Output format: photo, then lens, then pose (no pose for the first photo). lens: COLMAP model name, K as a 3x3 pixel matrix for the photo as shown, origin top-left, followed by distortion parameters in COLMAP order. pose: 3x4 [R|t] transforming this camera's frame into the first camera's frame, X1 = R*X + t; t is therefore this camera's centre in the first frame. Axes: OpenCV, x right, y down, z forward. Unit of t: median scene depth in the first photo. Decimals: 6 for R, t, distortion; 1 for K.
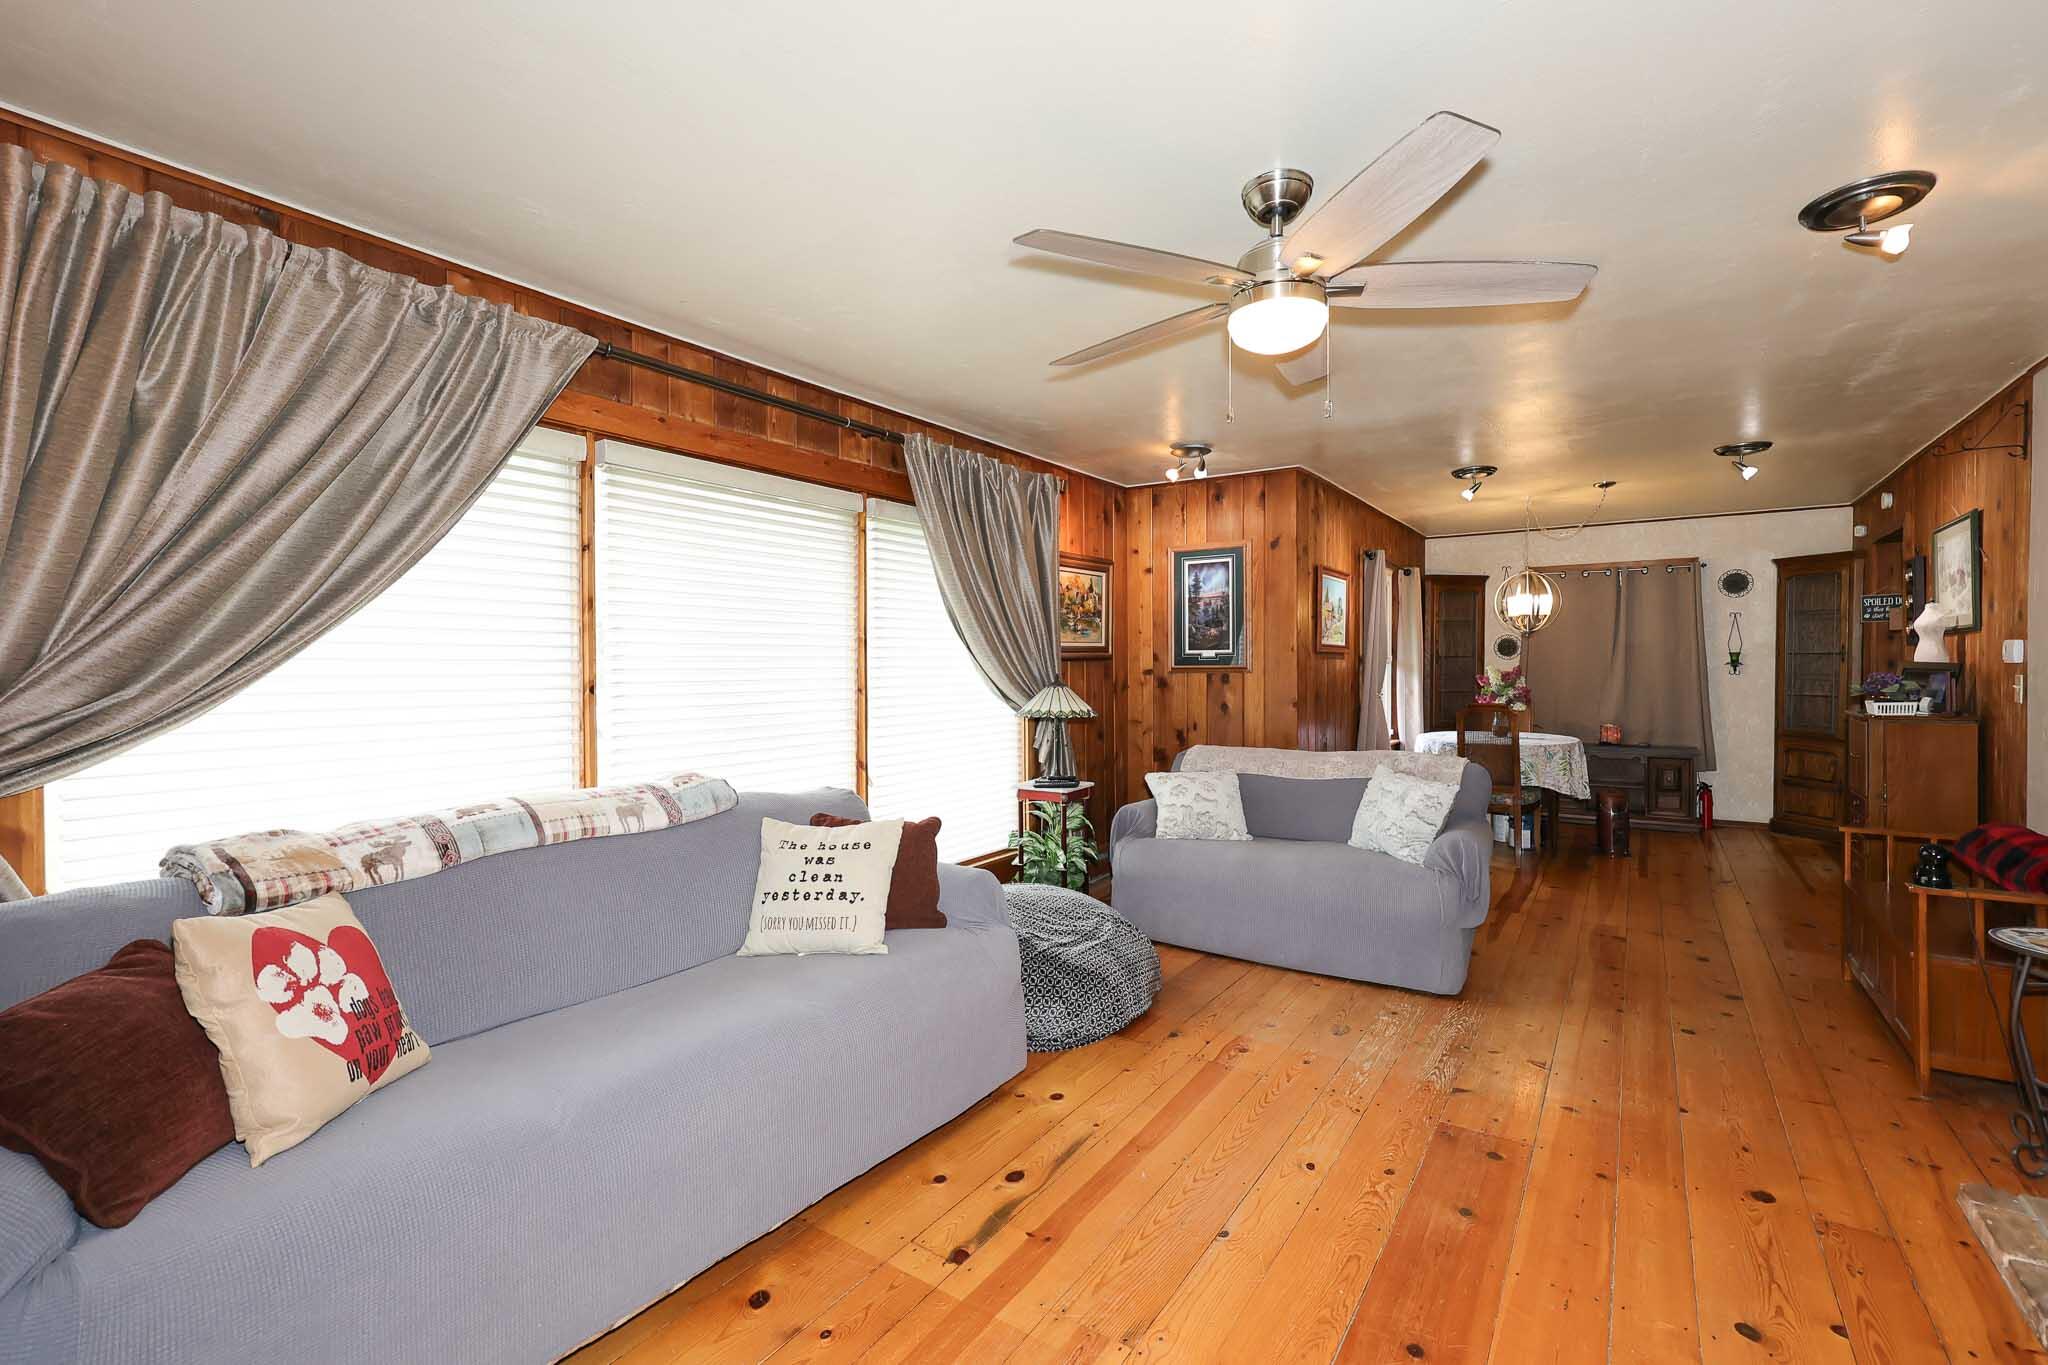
lens RADIAL K [[854.8, 0, 1071.0], [0, 854.8, 681.2], [0, 0, 1]] dist [0.003298, 0.000079]
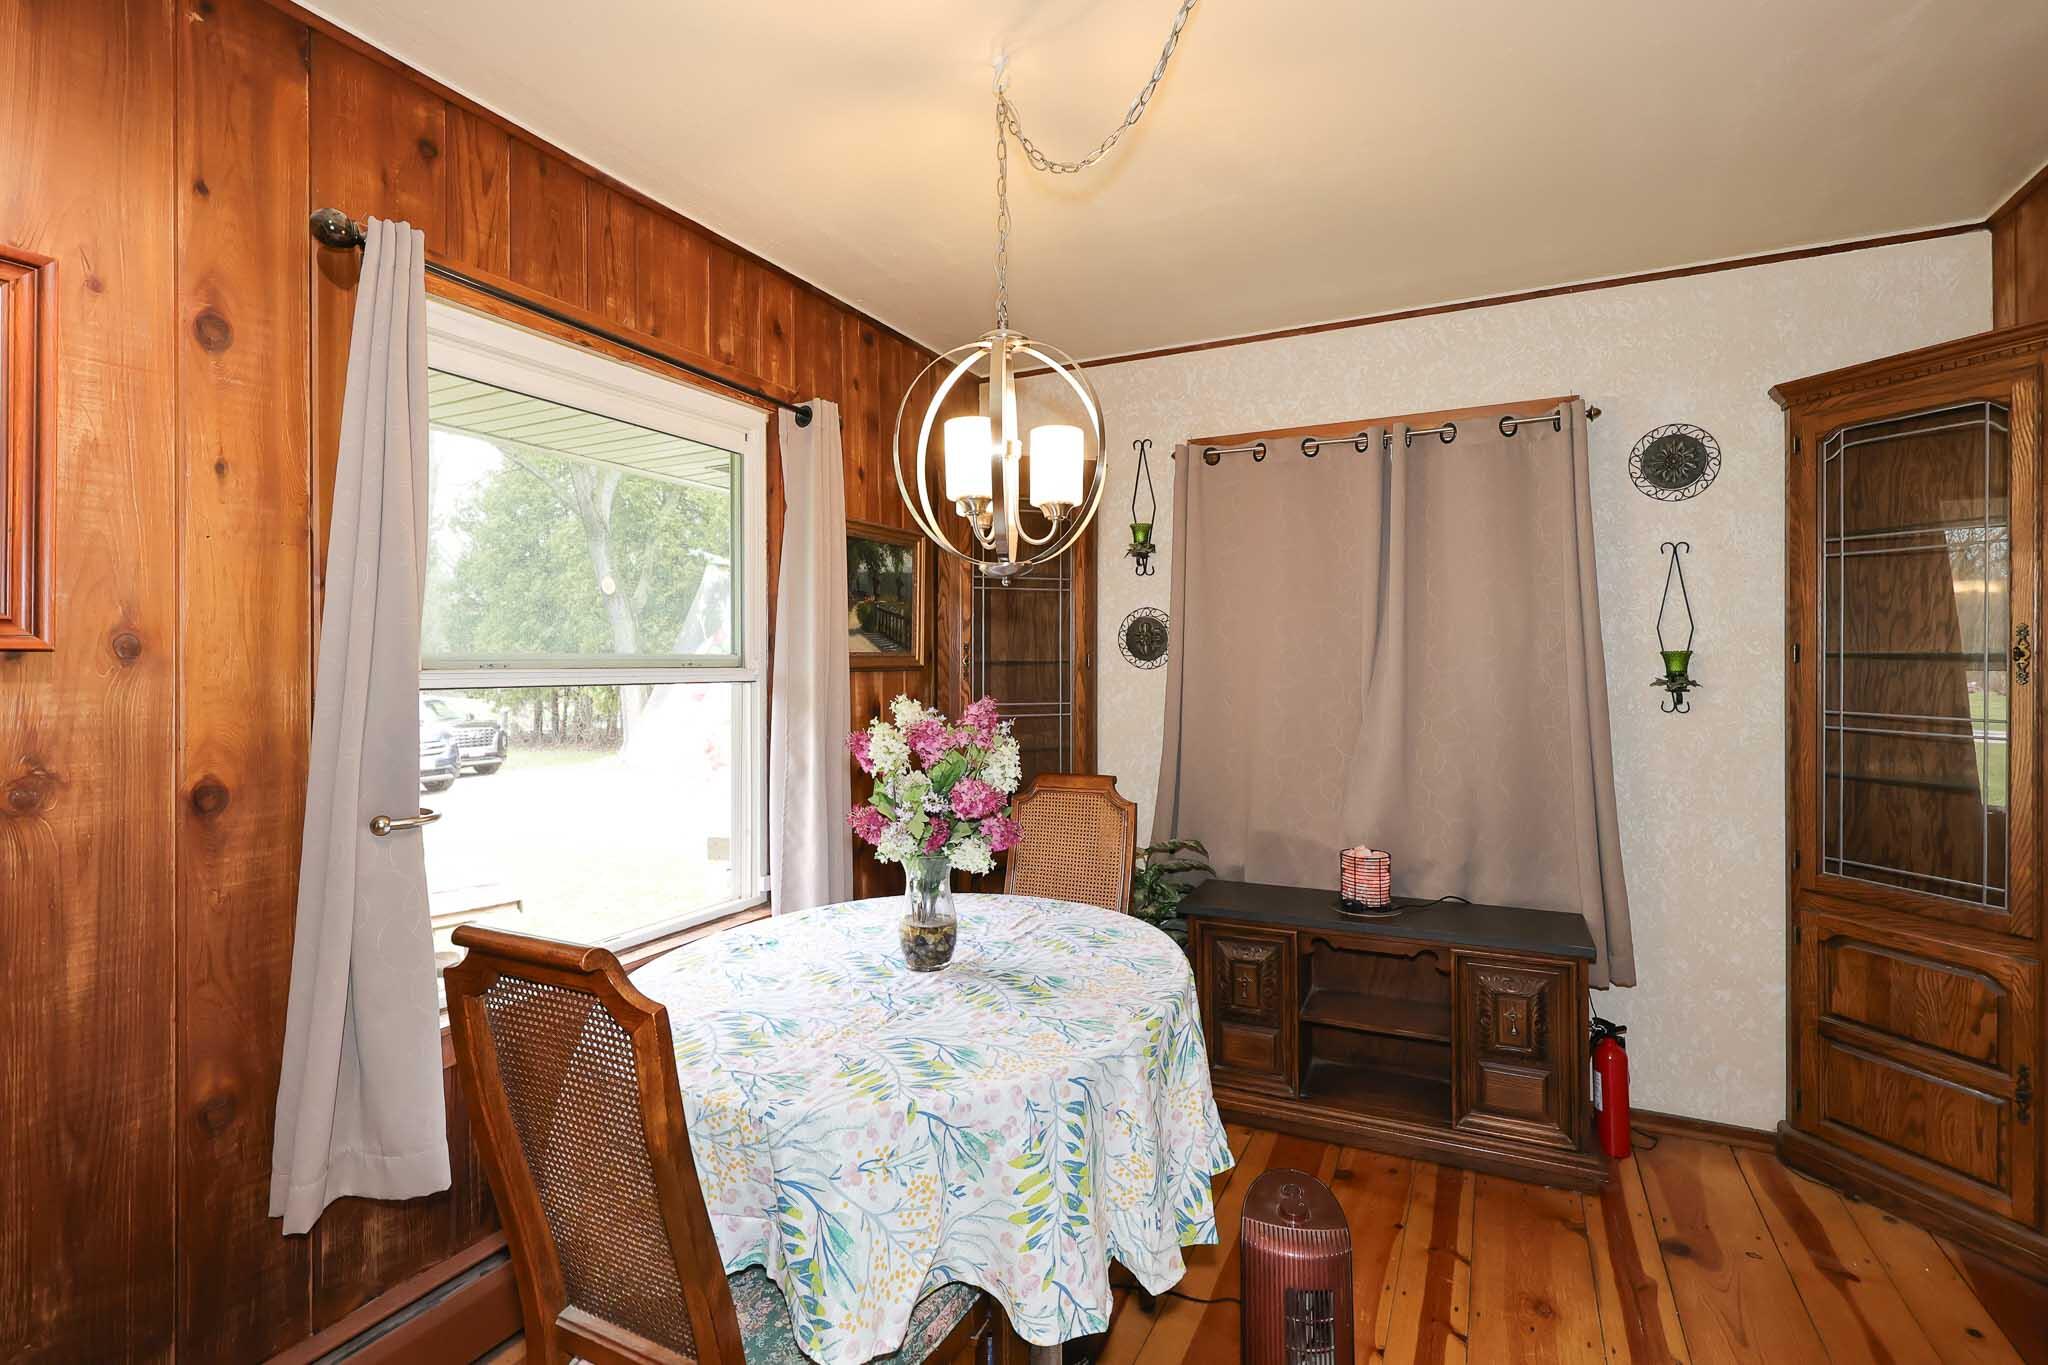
lens RADIAL K [[983.3, 0, 1036.2], [0, 983.3, 659.6], [0, 0, 1]] dist [0.015404, 0.000508]
pose [[0.990133, 0.001160, 0.140129, 0.774906], [0.002414, 0.999676, -0.025333, -0.035007], [-0.140113, 0.025421, 0.989809, 1.077988]]
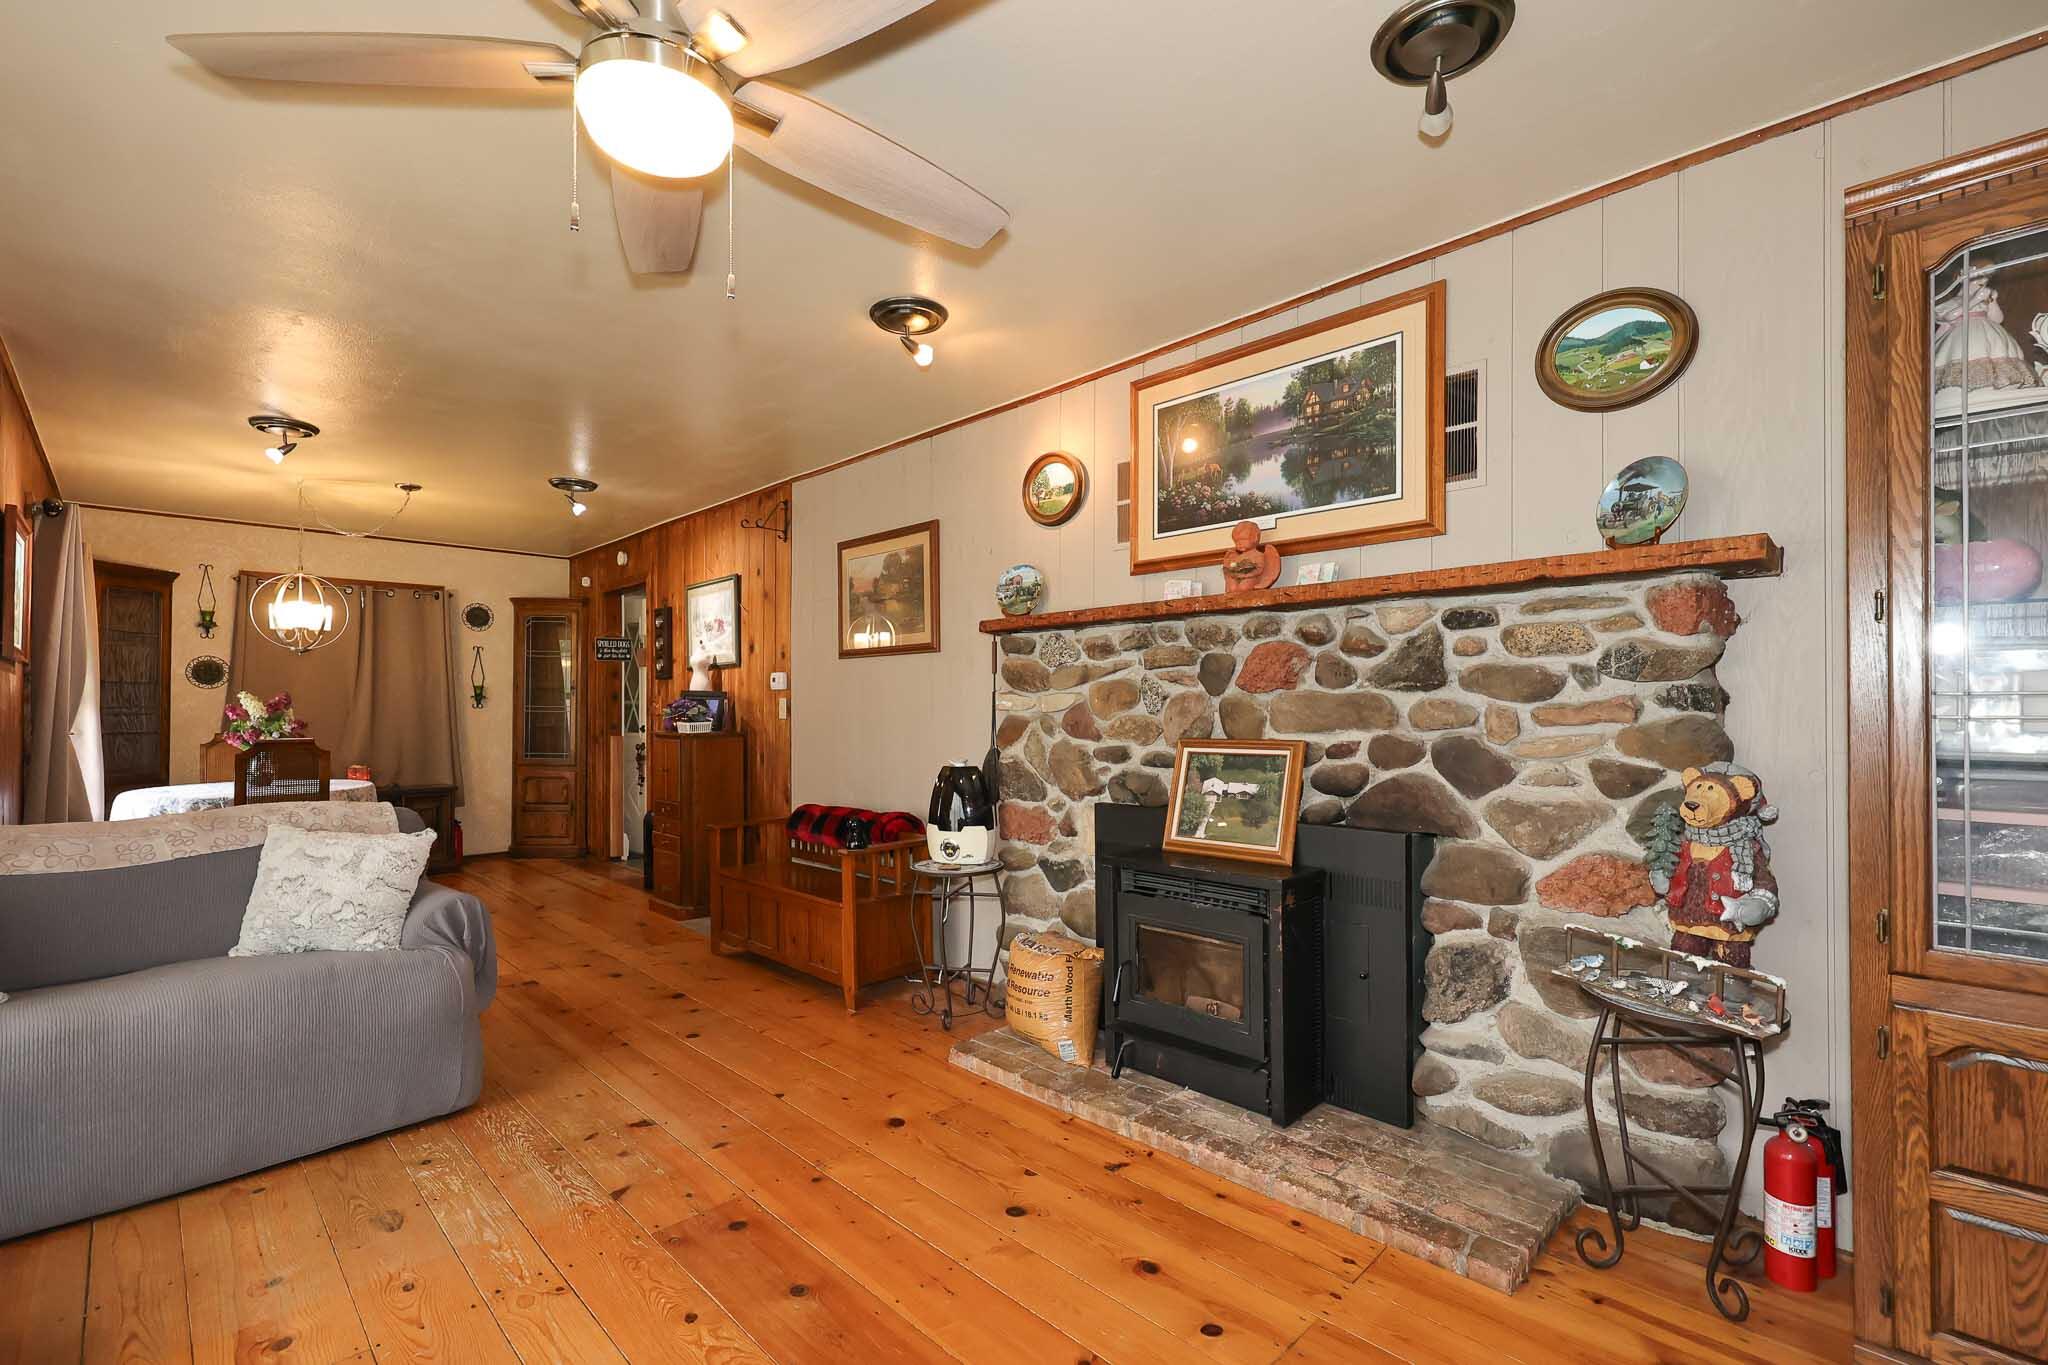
lens RADIAL K [[901.7, 0, 985.0], [0, 901.7, 704.2], [0, 0, 1]] dist [0.001107, 0.000136]
pose [[0.240583, 0.008472, 0.970592, -0.187136], [0.019851, 0.999710, -0.013646, 0.024906], [-0.970426, 0.022550, 0.240345, 0.294138]]
